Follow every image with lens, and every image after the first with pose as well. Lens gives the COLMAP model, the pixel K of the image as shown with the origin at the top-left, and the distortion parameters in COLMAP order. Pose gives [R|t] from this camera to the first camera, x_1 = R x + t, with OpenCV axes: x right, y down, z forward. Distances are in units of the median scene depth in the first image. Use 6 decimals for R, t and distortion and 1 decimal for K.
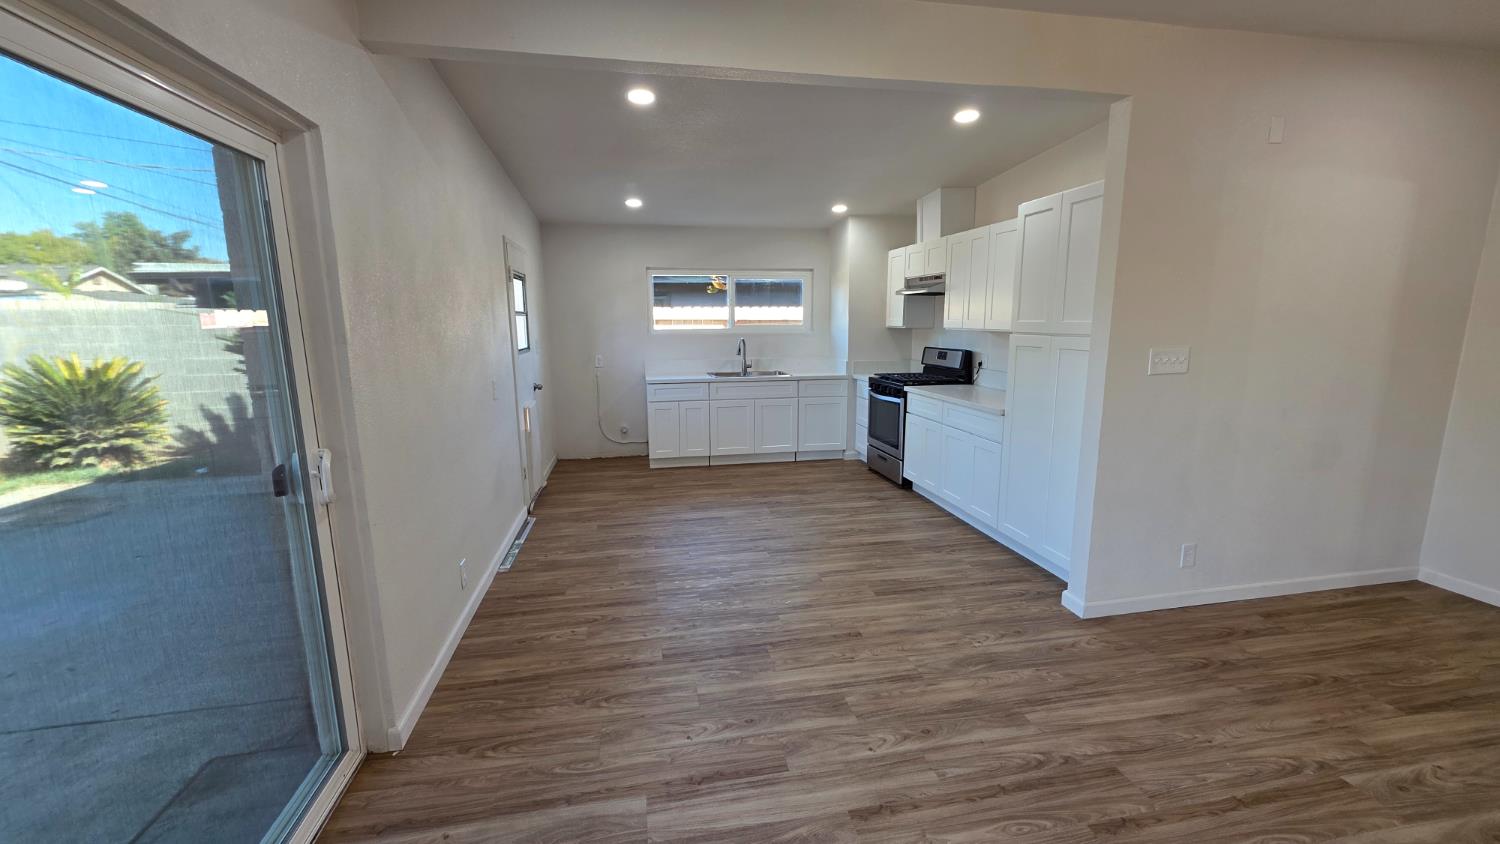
lens RADIAL K [[599.6, 0, 752.2], [0, 599.6, 421.2], [0, 0, 1]] dist [0.001967, -0.000069]
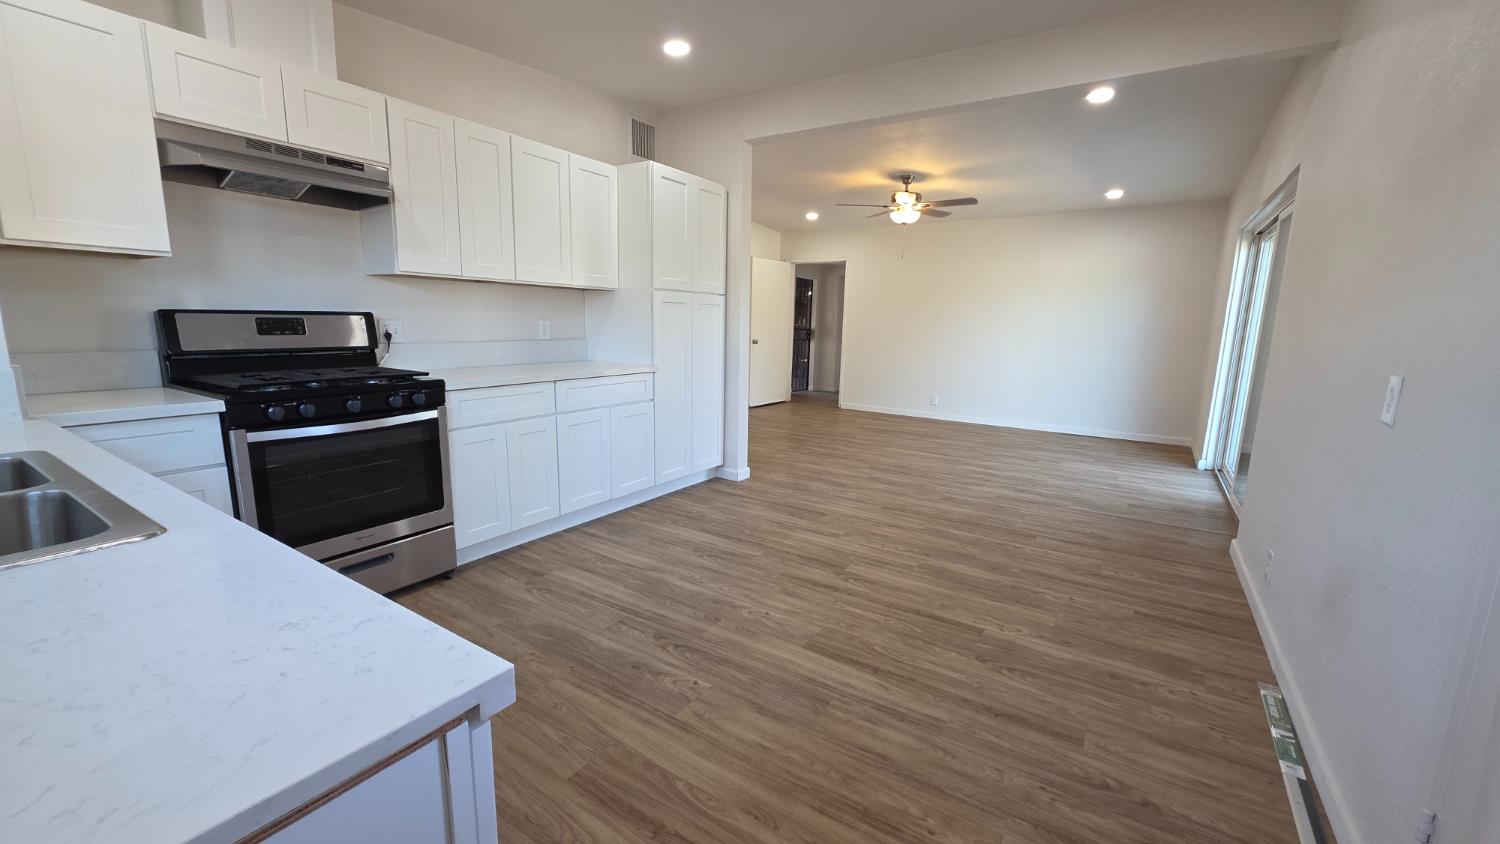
lens RADIAL K [[599.6, 0, 755.0], [0, 599.6, 421.9], [0, 0, 1]] dist [0.001967, -0.000069]
pose [[-0.717791, -0.126648, 0.684644, -0.302247], [0.101374, 0.953829, 0.282725, -0.146767], [-0.688839, 0.272343, -0.671811, 1.183526]]
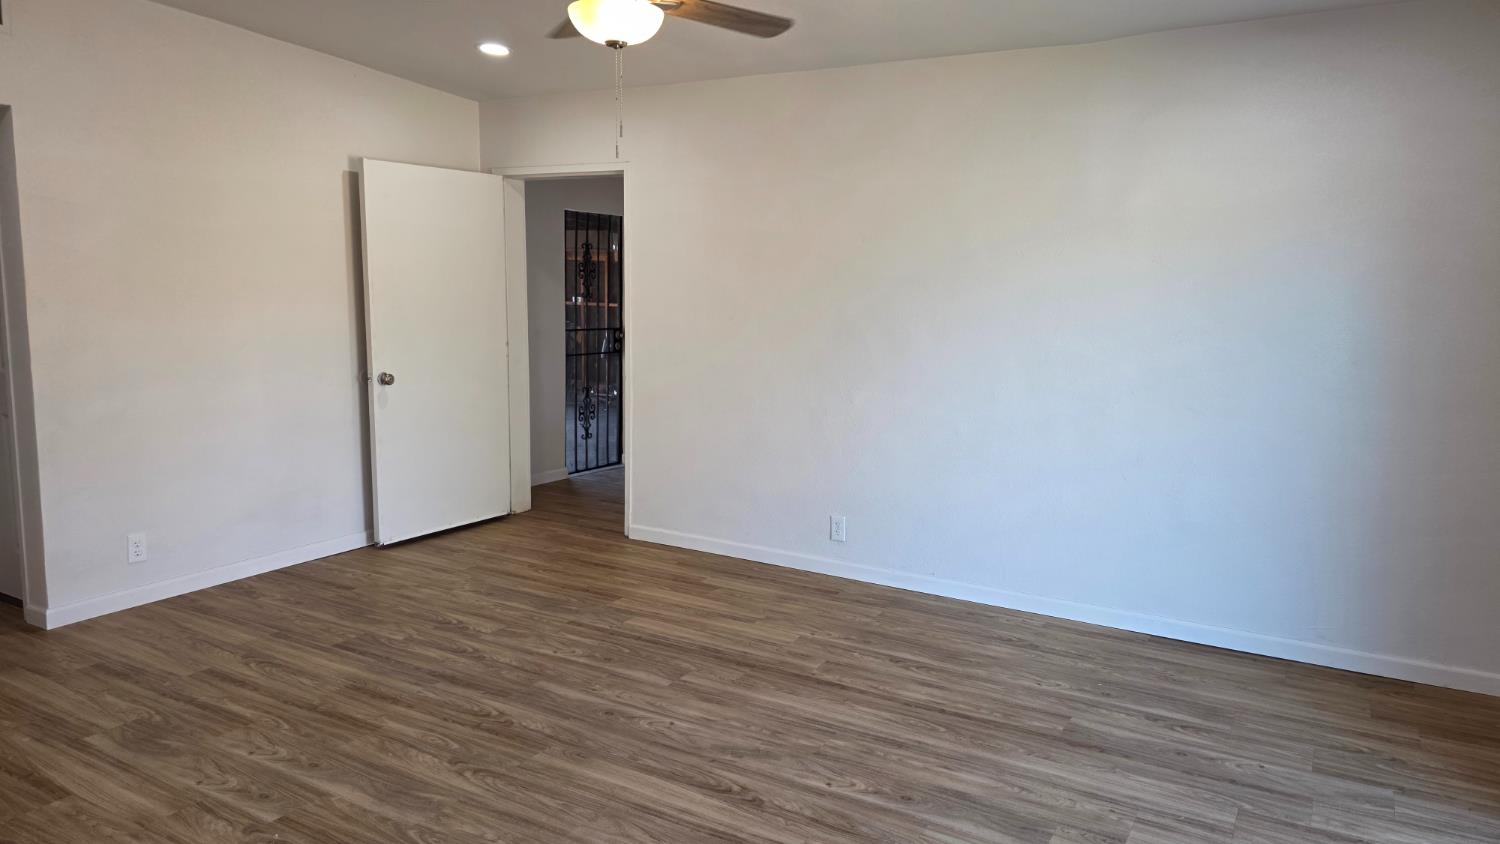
lens RADIAL K [[1016.0, 0, 759.6], [0, 1016.0, 413.0], [0, 0, 1]] dist [0.042288, -0.046470]
pose [[-0.753272, -0.093288, 0.651059, -0.154712], [0.101817, 0.961417, 0.255560, -0.094212], [-0.649780, 0.258795, -0.714710, 0.552767]]
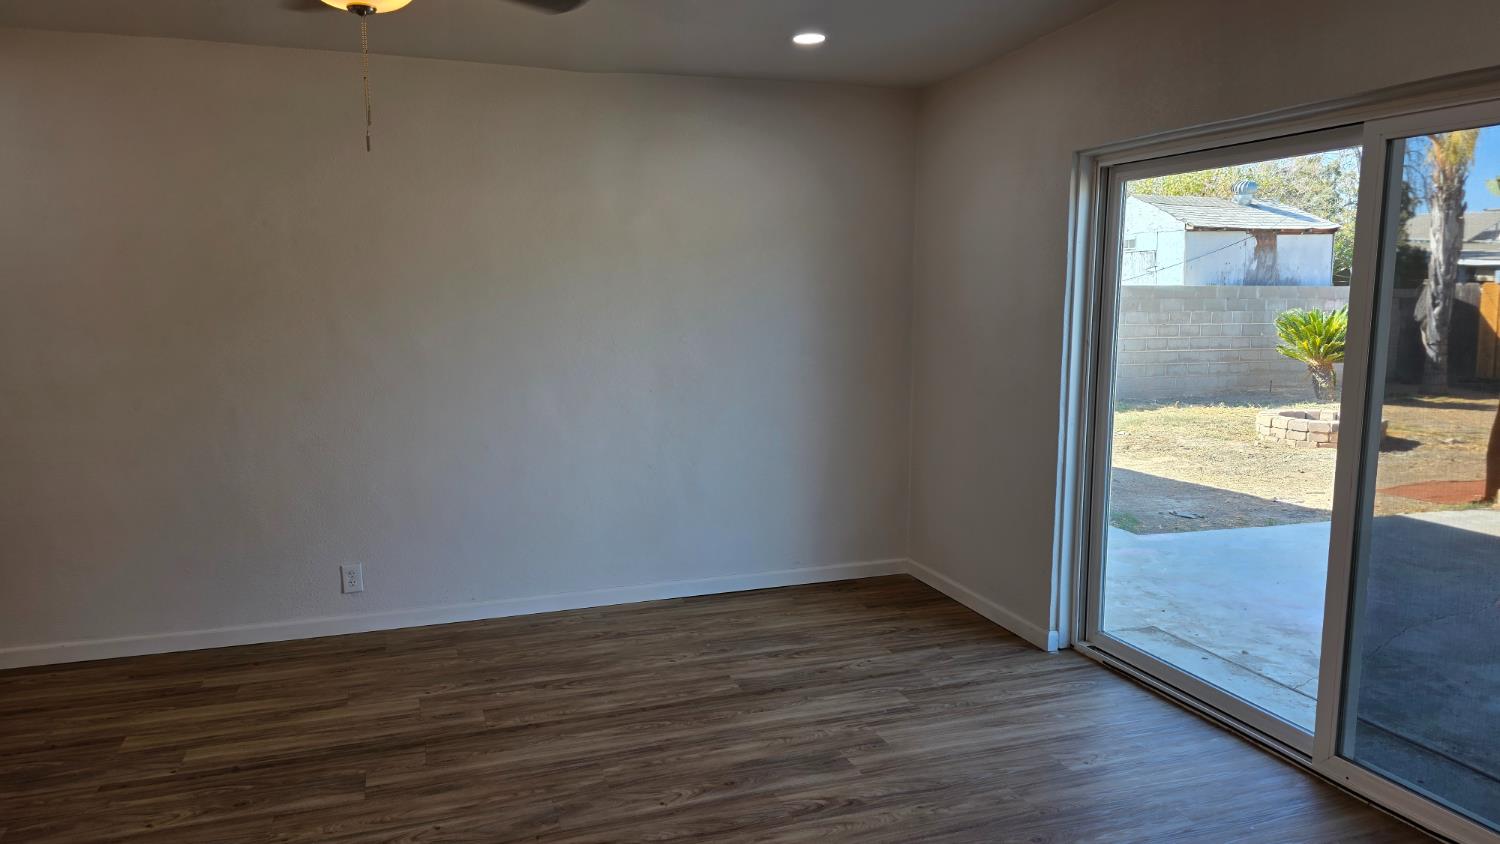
lens RADIAL K [[1016.0, 0, 751.4], [0, 1016.0, 416.8], [0, 0, 1]] dist [0.042288, -0.046470]
pose [[-0.987876, 0.027922, -0.152714, 0.217452], [-0.018731, 0.955069, 0.295790, -0.120891], [0.154112, 0.295064, -0.942967, 0.658524]]
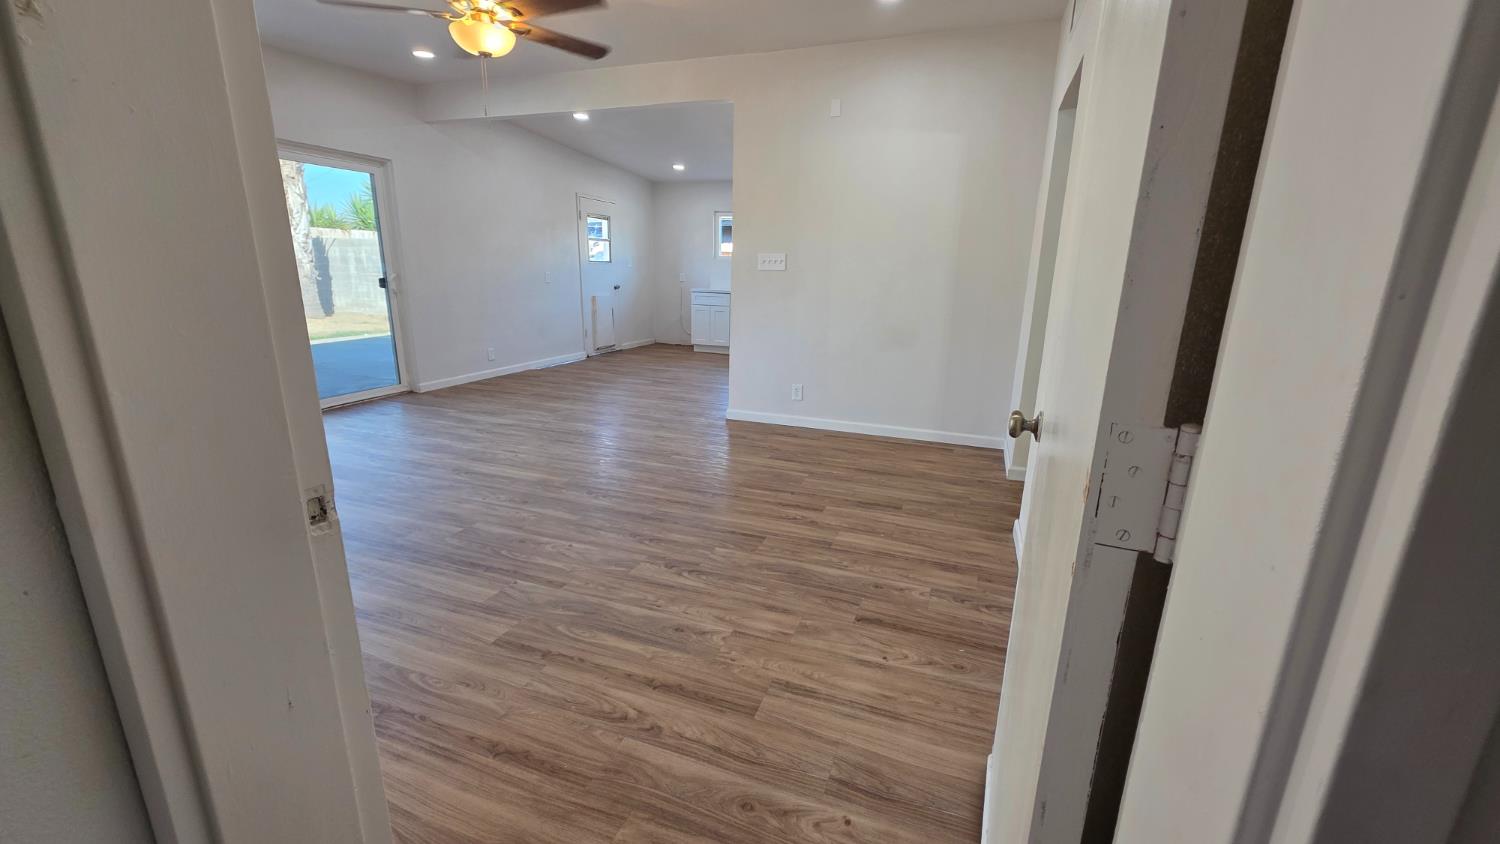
lens RADIAL K [[599.6, 0, 760.5], [0, 599.6, 417.5], [0, 0, 1]] dist [0.001967, -0.000069]
pose [[0.860899, 0.152191, -0.485481, 0.855964], [-0.117499, 0.987890, 0.101328, 0.086078], [0.495023, -0.030189, 0.868355, -0.242545]]
